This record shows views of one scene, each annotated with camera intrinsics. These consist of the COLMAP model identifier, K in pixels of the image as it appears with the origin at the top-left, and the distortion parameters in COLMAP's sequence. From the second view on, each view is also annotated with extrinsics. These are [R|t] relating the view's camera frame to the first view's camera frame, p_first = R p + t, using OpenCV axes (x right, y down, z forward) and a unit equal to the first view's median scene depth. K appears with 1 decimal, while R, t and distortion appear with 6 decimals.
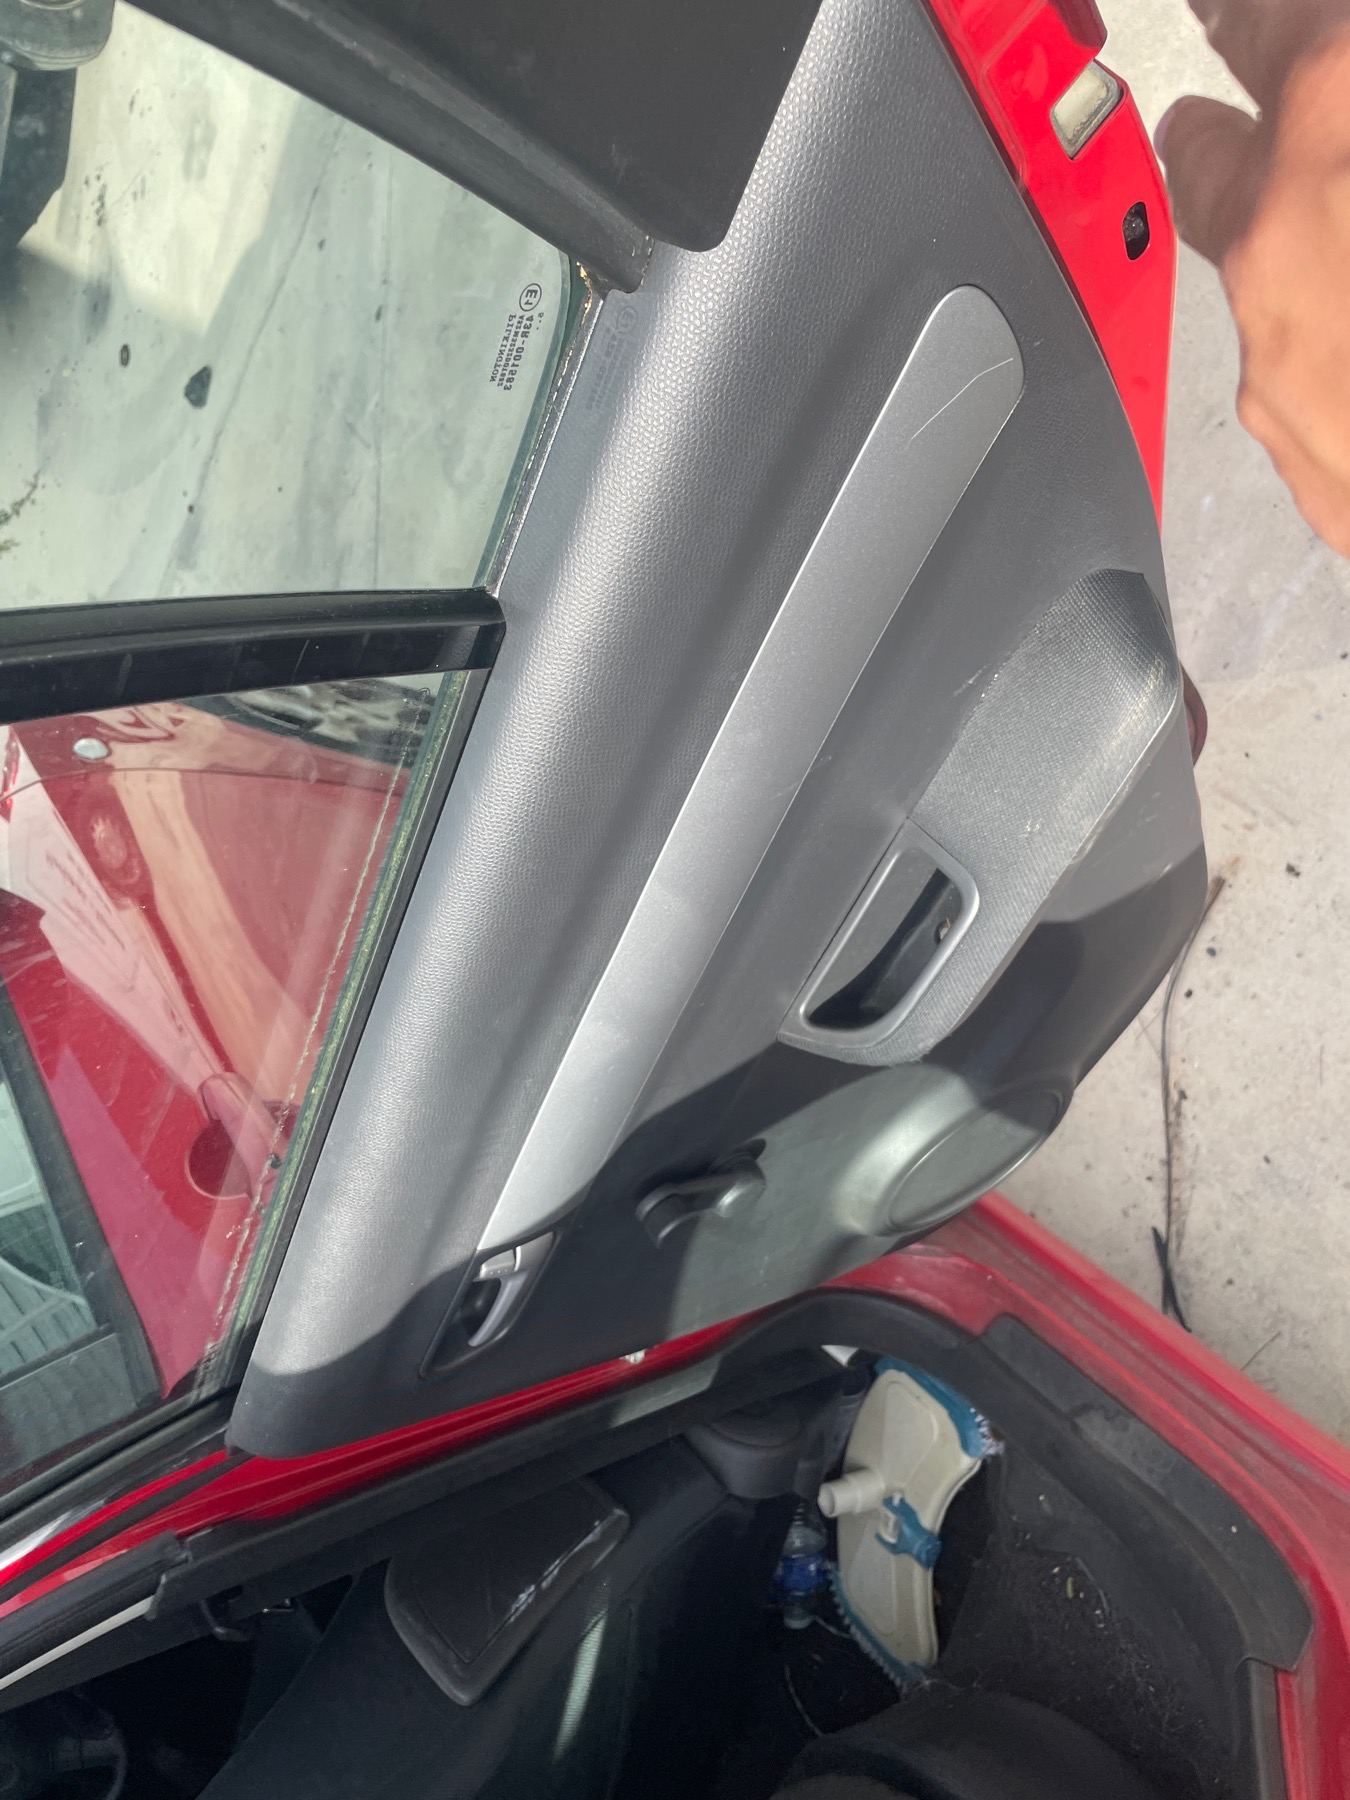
lens RADIAL K [[1376.1, 0, 684.6], [0, 1376.1, 894.0], [0, 0, 1]] dist [0.070975, -0.094798]
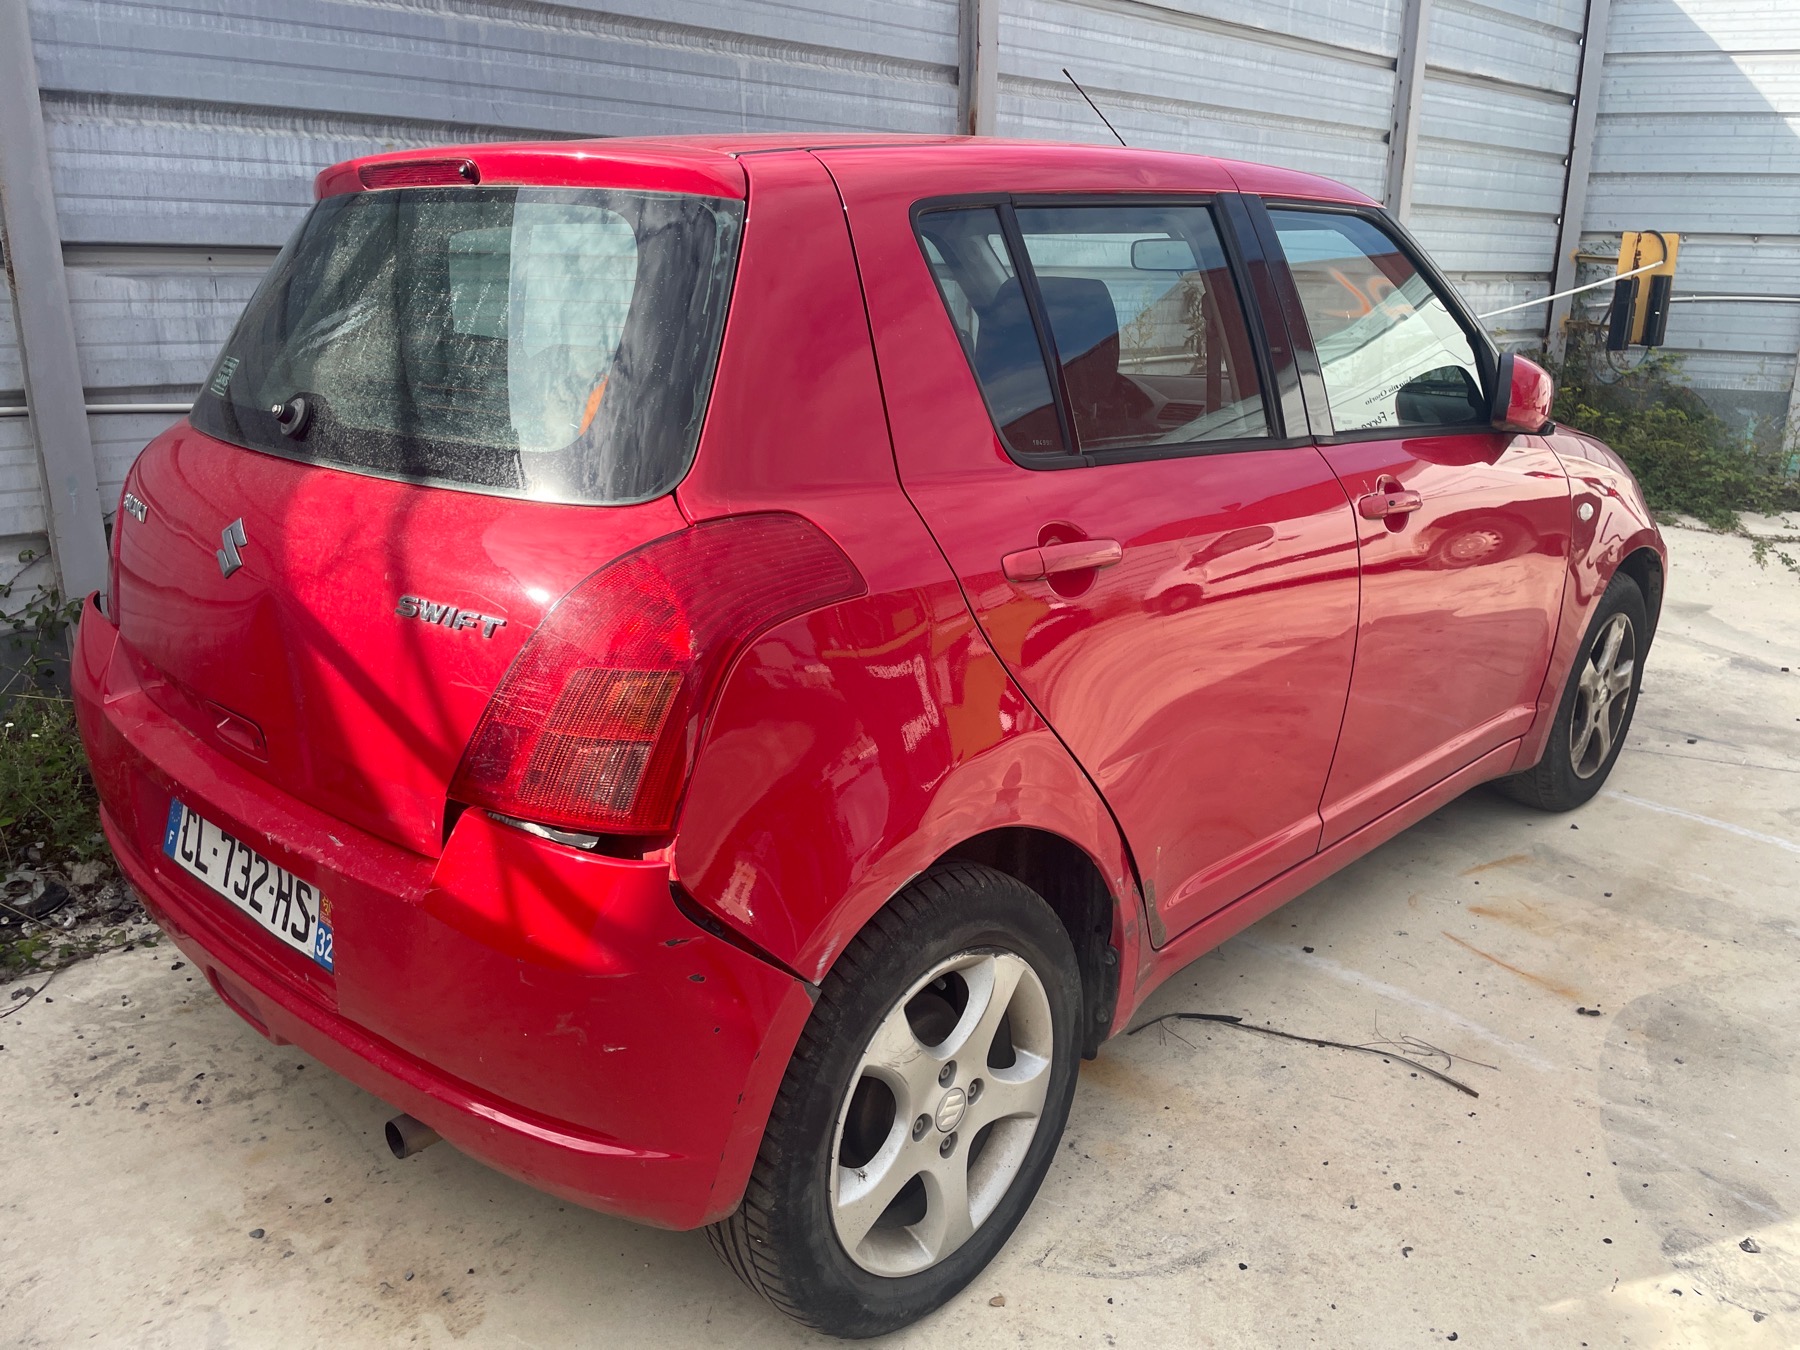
lens RADIAL K [[1376.1, 0, 916.7], [0, 1376.1, 658.3], [0, 0, 1]] dist [0.070975, -0.094798]
pose [[-0.225500, 0.908997, -0.350534, 0.386893], [-0.937755, -0.104970, 0.331055, 0.060743], [0.264133, 0.403368, 0.876087, -0.466648]]
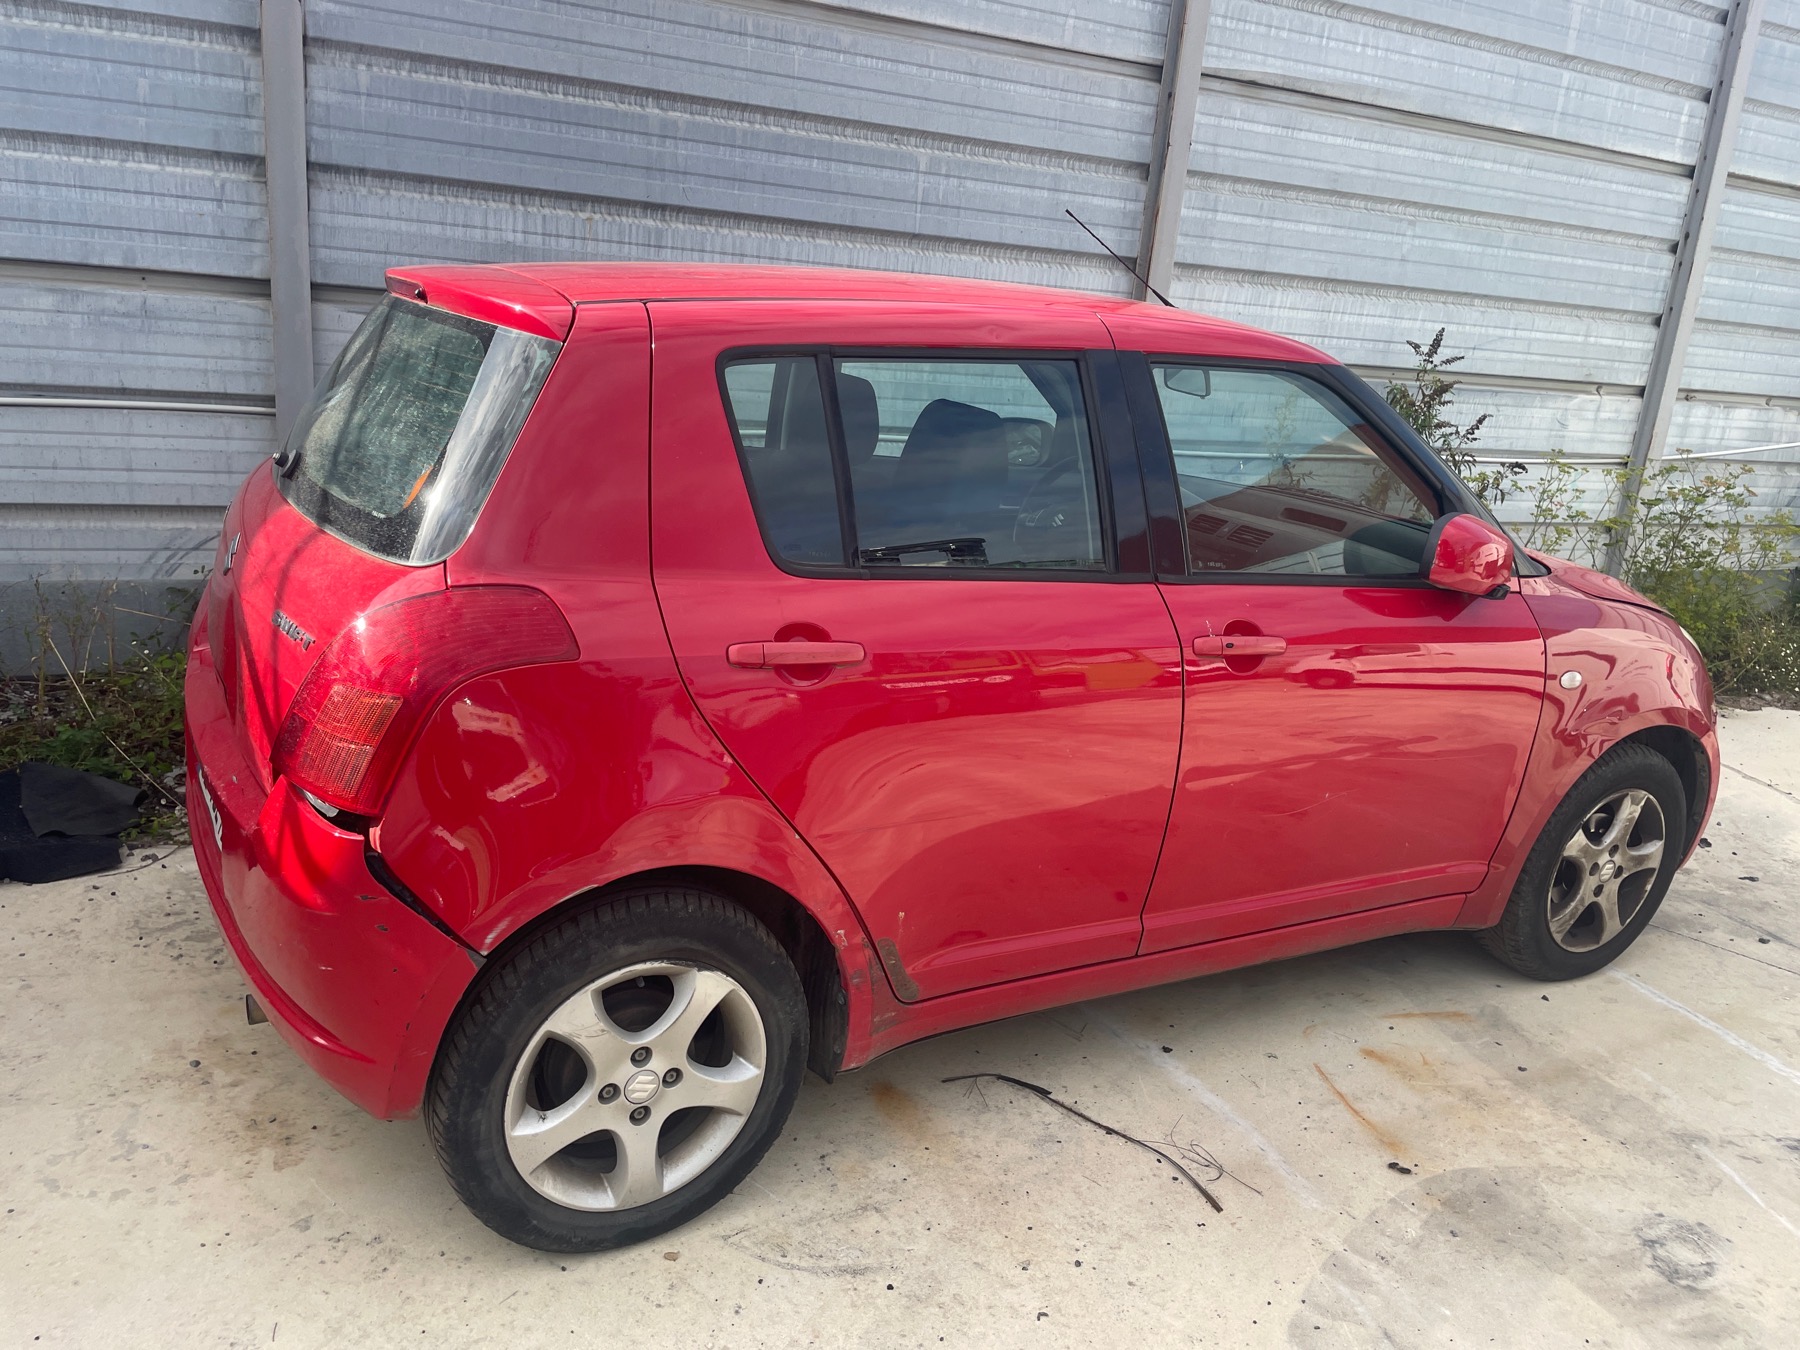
lens RADIAL K [[1376.1, 0, 880.7], [0, 1376.1, 667.3], [0, 0, 1]] dist [0.070975, -0.094798]
pose [[-0.450011, 0.851466, -0.269249, 0.284178], [-0.786949, -0.235582, 0.570273, -0.305864], [0.422138, 0.468515, 0.776076, -0.479293]]
